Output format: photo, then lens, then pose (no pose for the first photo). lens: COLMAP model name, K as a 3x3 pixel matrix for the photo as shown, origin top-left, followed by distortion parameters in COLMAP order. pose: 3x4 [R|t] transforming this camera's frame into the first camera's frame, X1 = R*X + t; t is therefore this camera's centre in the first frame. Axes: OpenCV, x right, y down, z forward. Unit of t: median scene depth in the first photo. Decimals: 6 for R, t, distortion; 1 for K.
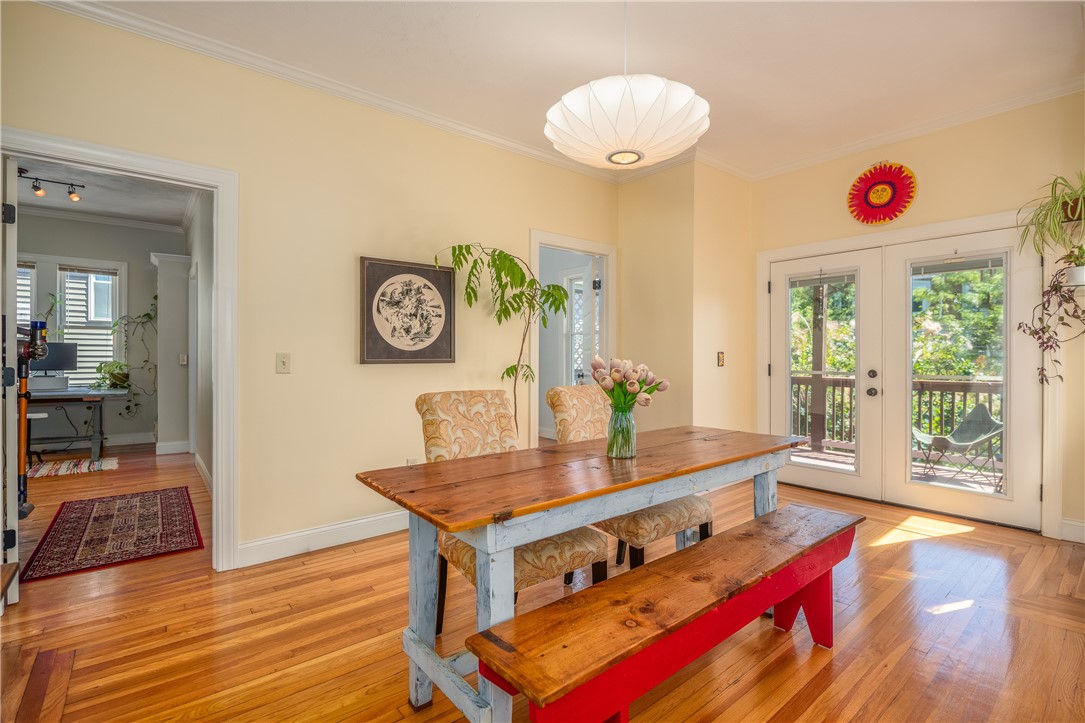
lens RADIAL K [[495.2, 0, 550.2], [0, 495.2, 358.9], [0, 0, 1]] dist [-0.013925, -0.000133]
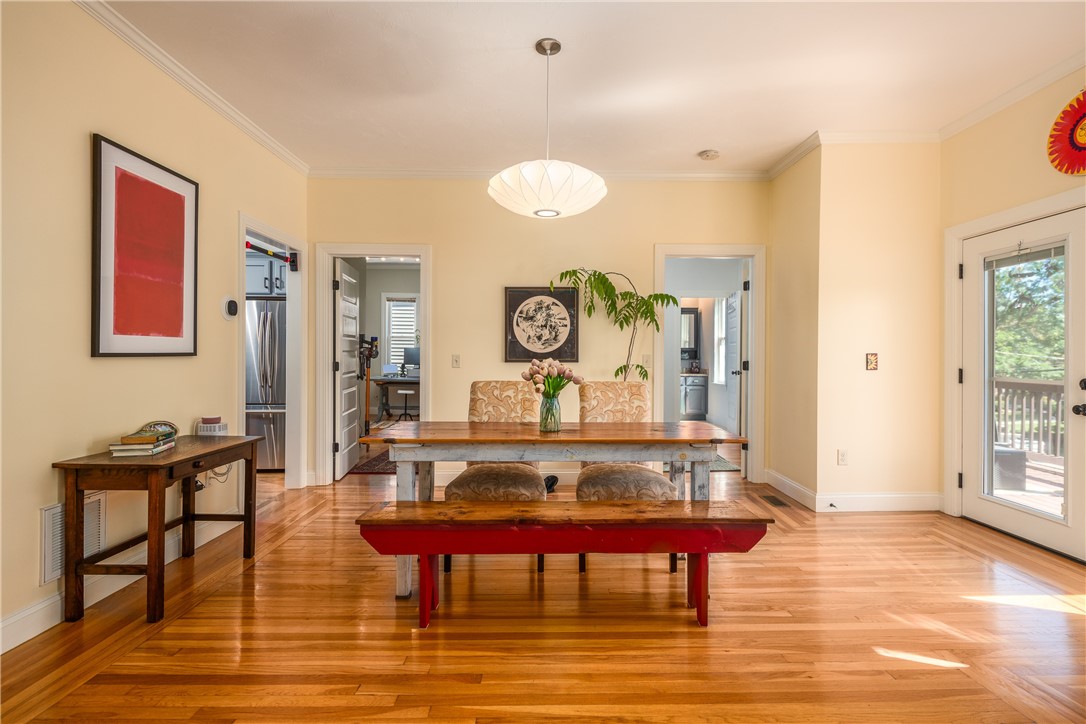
lens RADIAL K [[507.9, 0, 550.2], [0, 507.9, 358.5], [0, 0, 1]] dist [-0.002214, -0.000843]
pose [[0.780121, 0.005607, -0.625603, 0.584812], [-0.007234, 0.999974, -0.000060, -0.001344], [0.625587, 0.004572, 0.780141, -0.054060]]
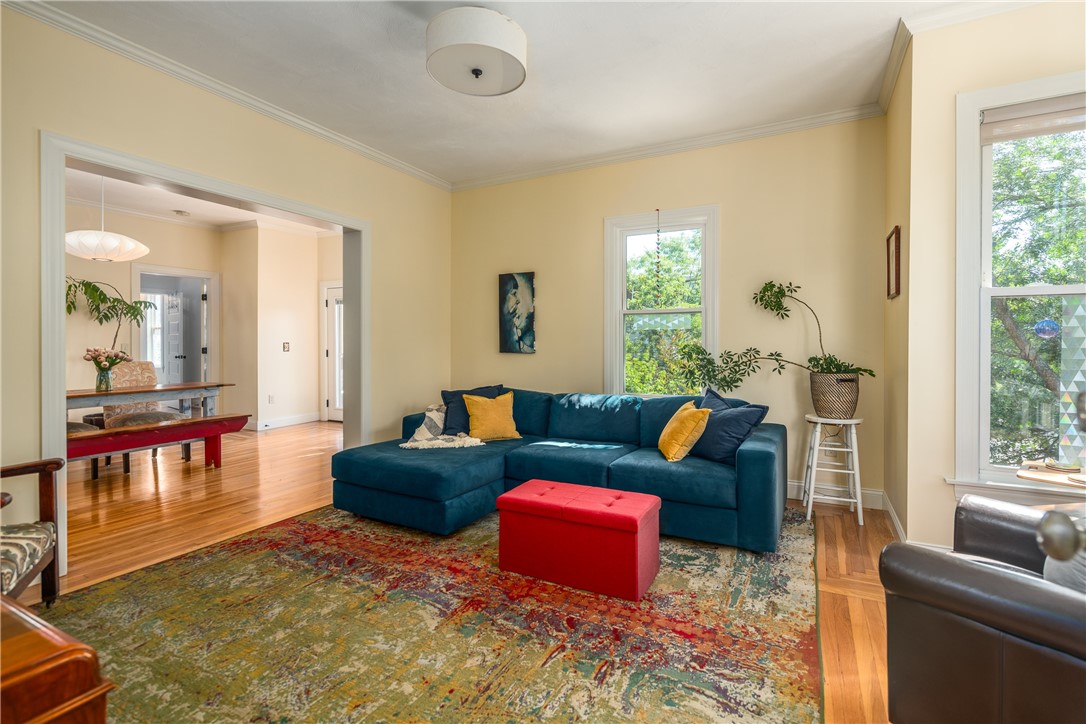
lens RADIAL K [[502.7, 0, 563.4], [0, 502.7, 346.0], [0, 0, 1]] dist [-0.000261, -0.000791]
pose [[0.916389, -0.004101, 0.400267, 0.658355], [0.003788, 0.999992, 0.001574, -0.002188], [-0.400270, 0.000073, 0.916397, -1.123810]]
